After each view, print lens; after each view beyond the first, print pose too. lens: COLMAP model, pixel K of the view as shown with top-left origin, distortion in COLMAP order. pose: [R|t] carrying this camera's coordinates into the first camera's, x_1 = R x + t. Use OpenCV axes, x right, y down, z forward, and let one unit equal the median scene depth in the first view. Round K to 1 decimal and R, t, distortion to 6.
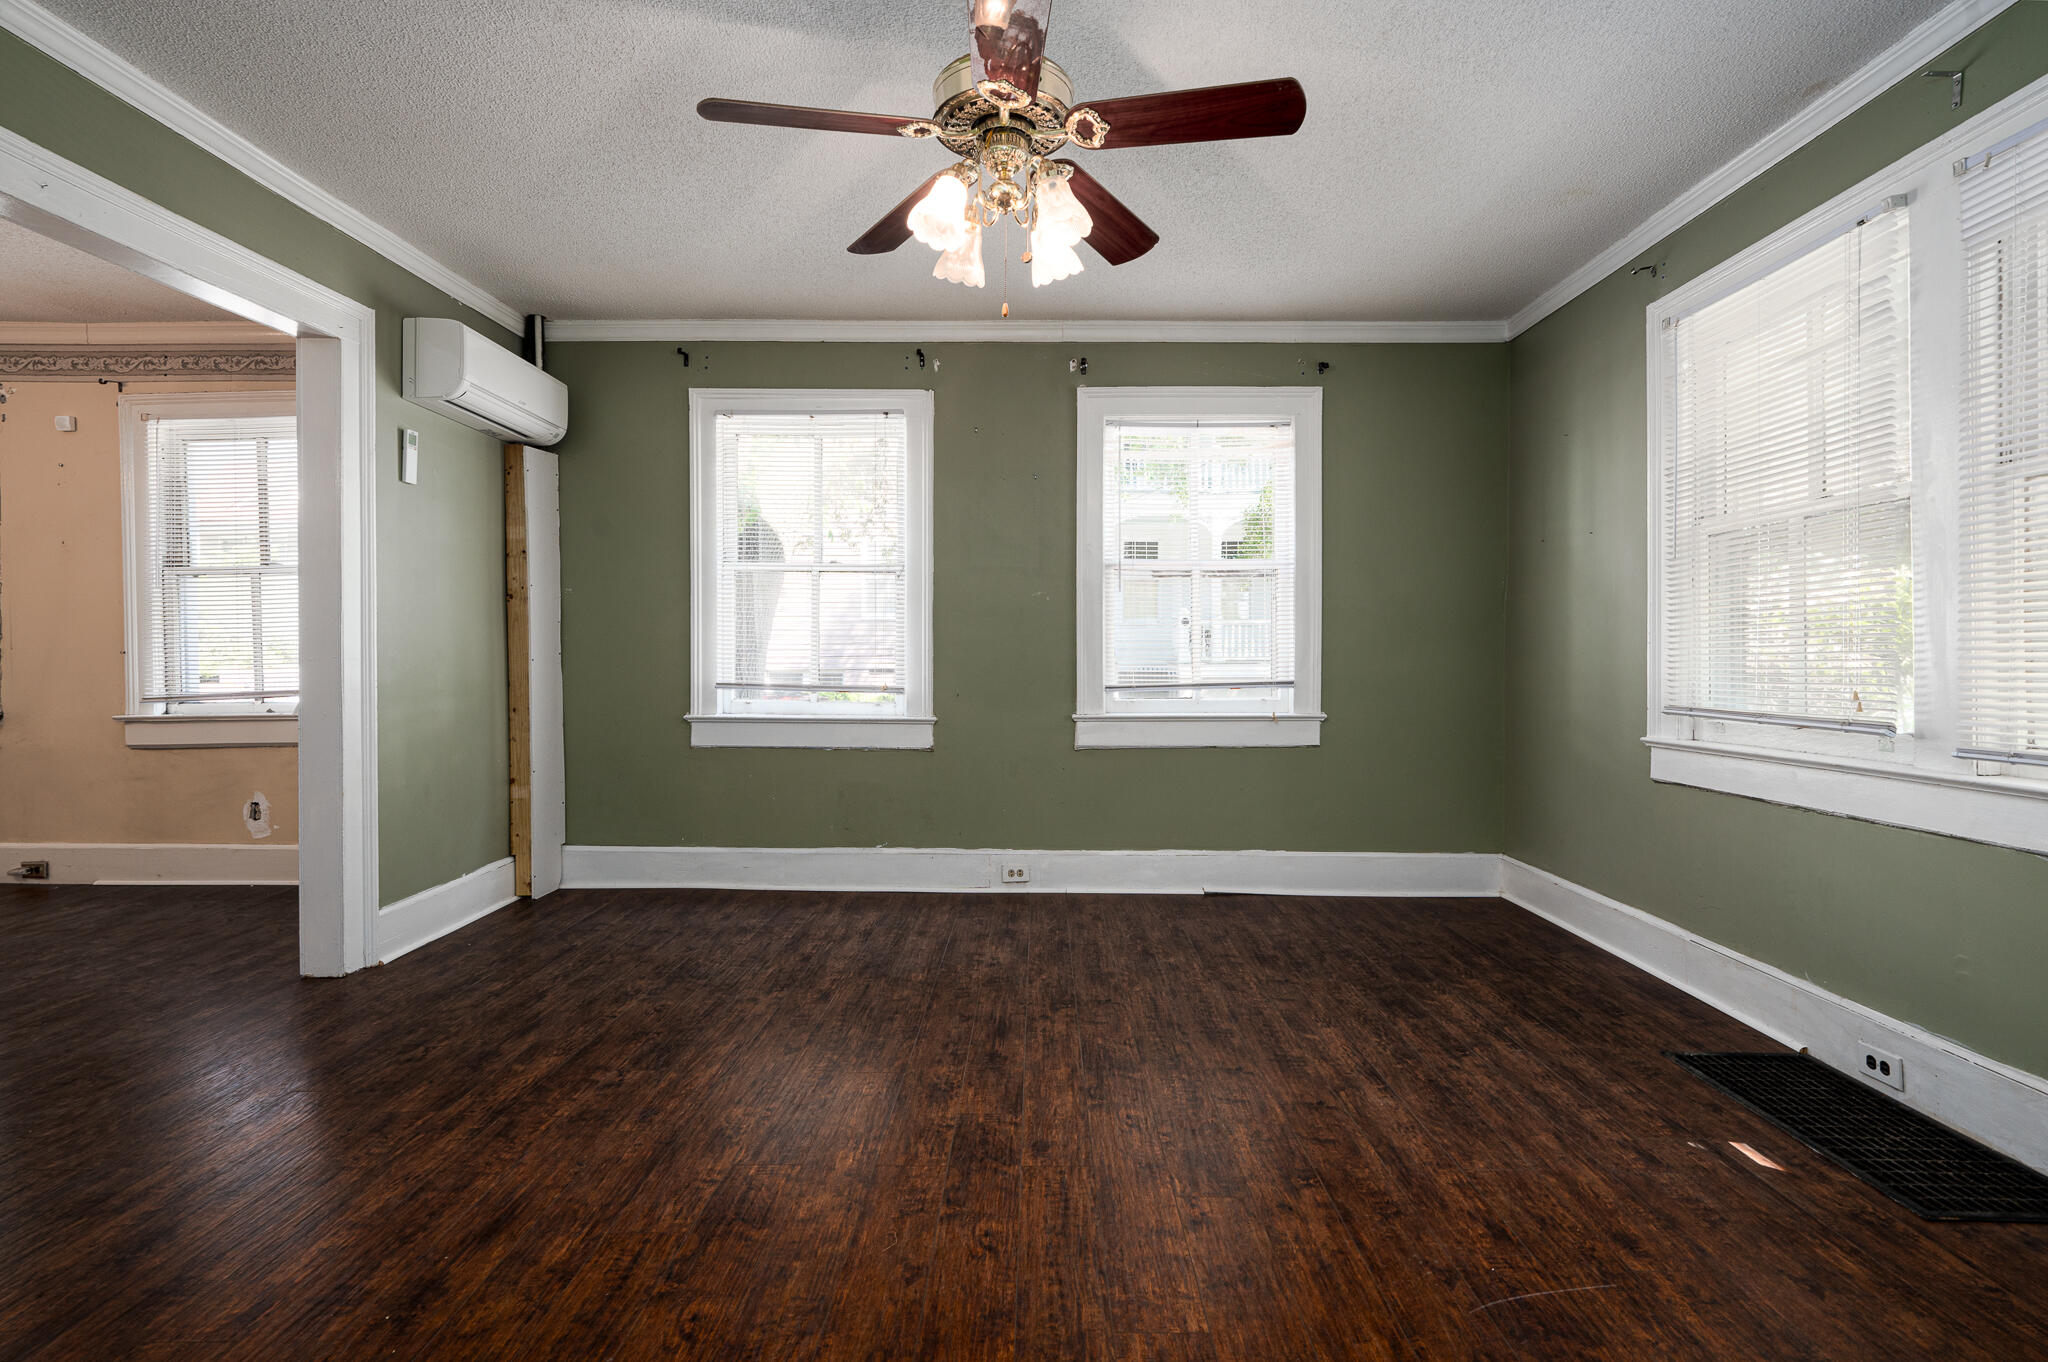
lens RADIAL K [[940.6, 0, 1028.4], [0, 940.6, 692.5], [0, 0, 1]] dist [-0.000466, 0.000109]
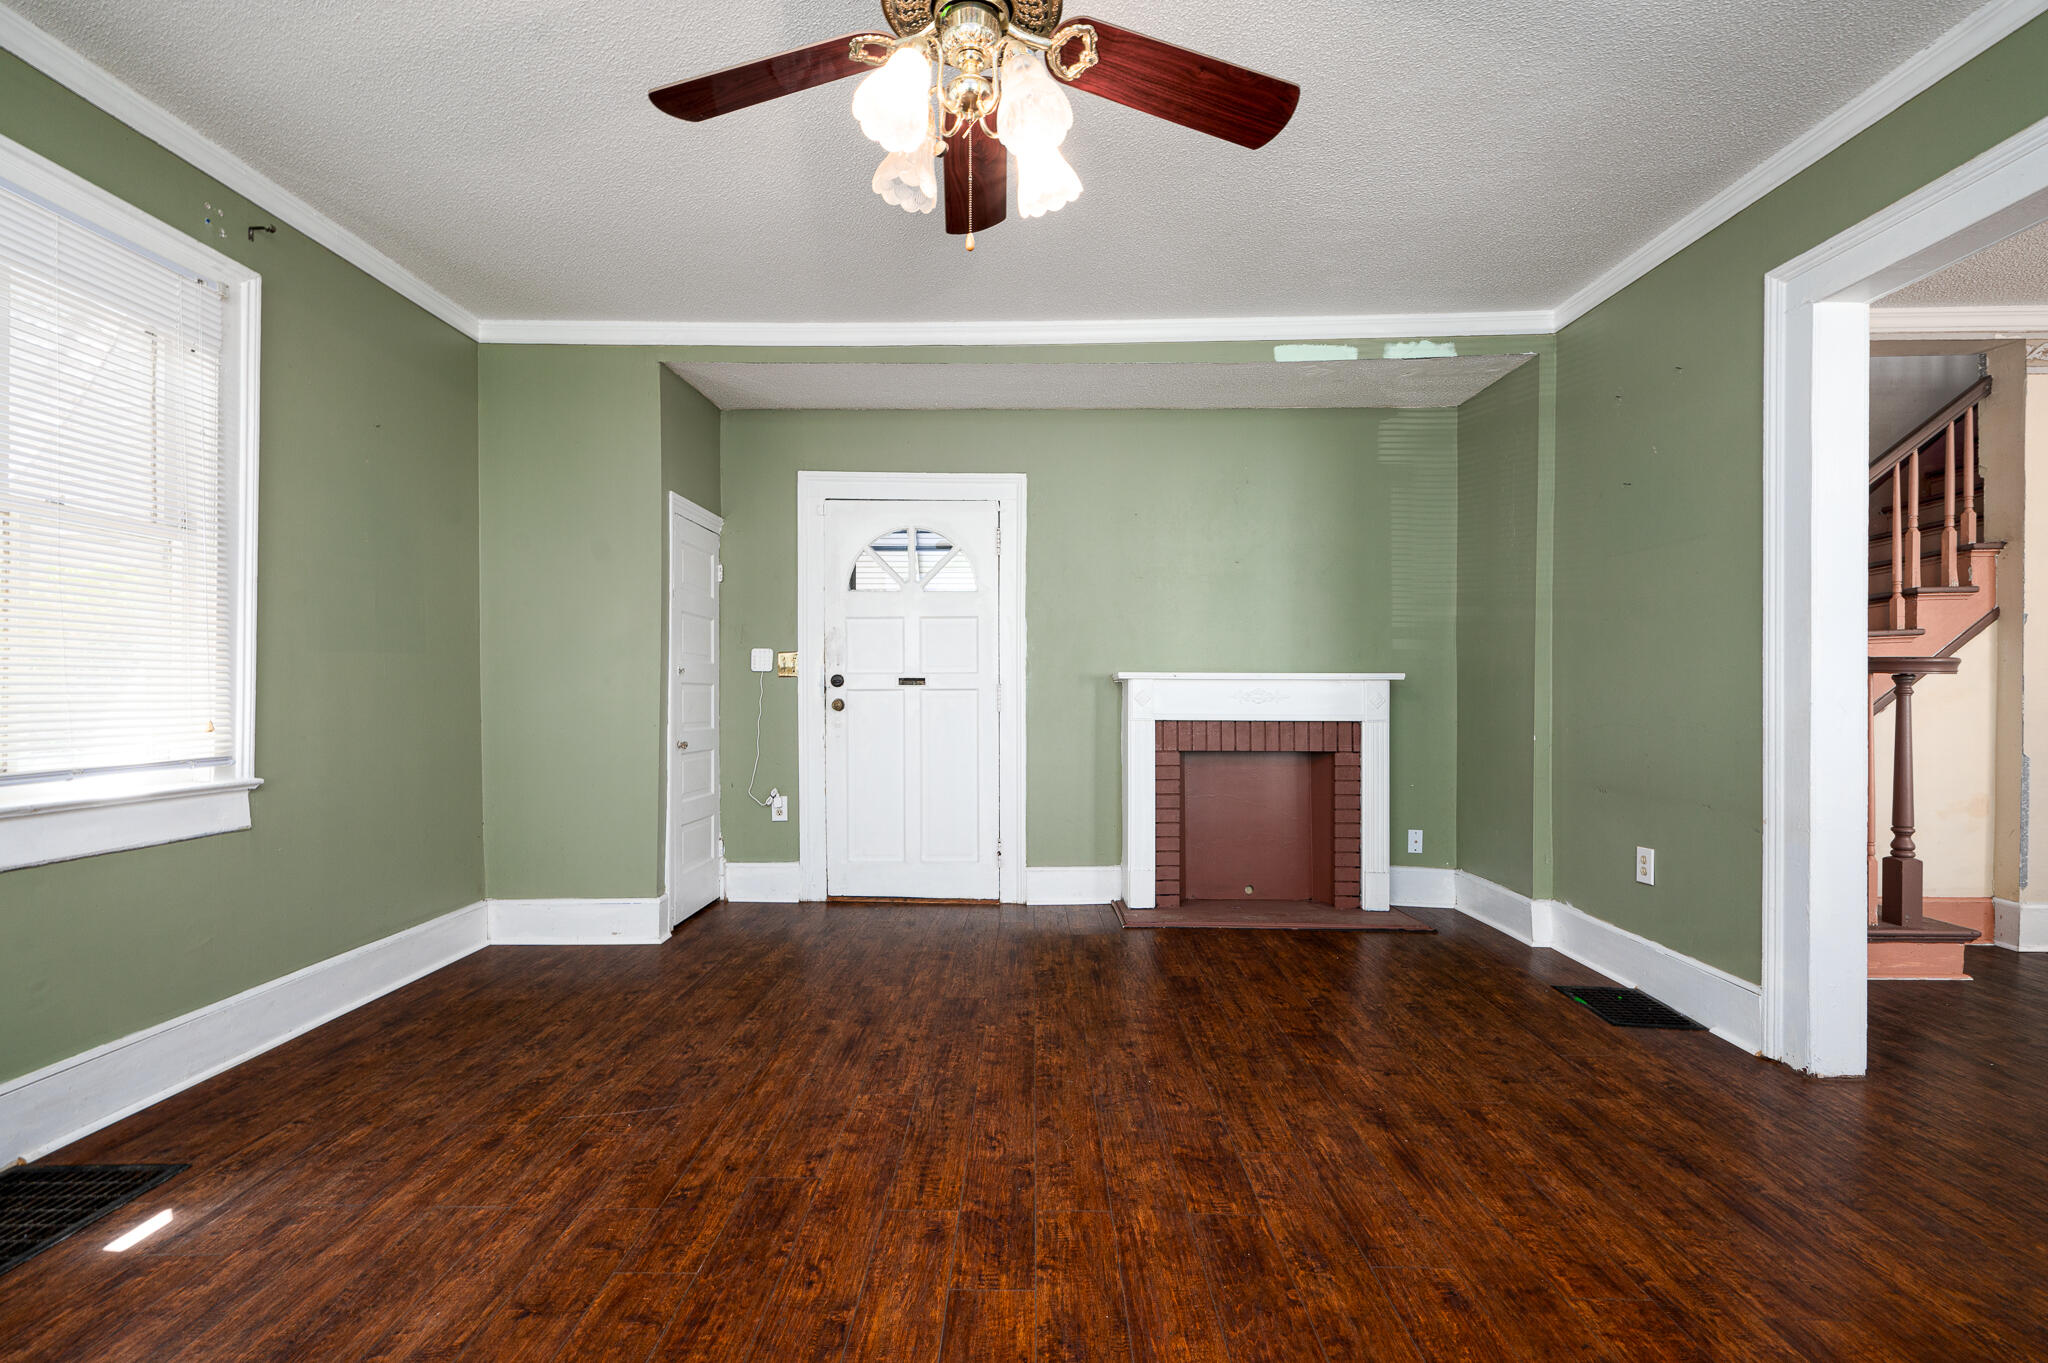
lens RADIAL K [[881.1, 0, 1034.1], [0, 881.1, 694.1], [0, 0, 1]] dist [0.000642, 0.000163]
pose [[-0.999958, 0.001998, -0.008913, -0.079099], [0.001614, 0.999076, 0.042947, -0.065213], [0.008990, 0.042931, -0.999038, 1.919106]]
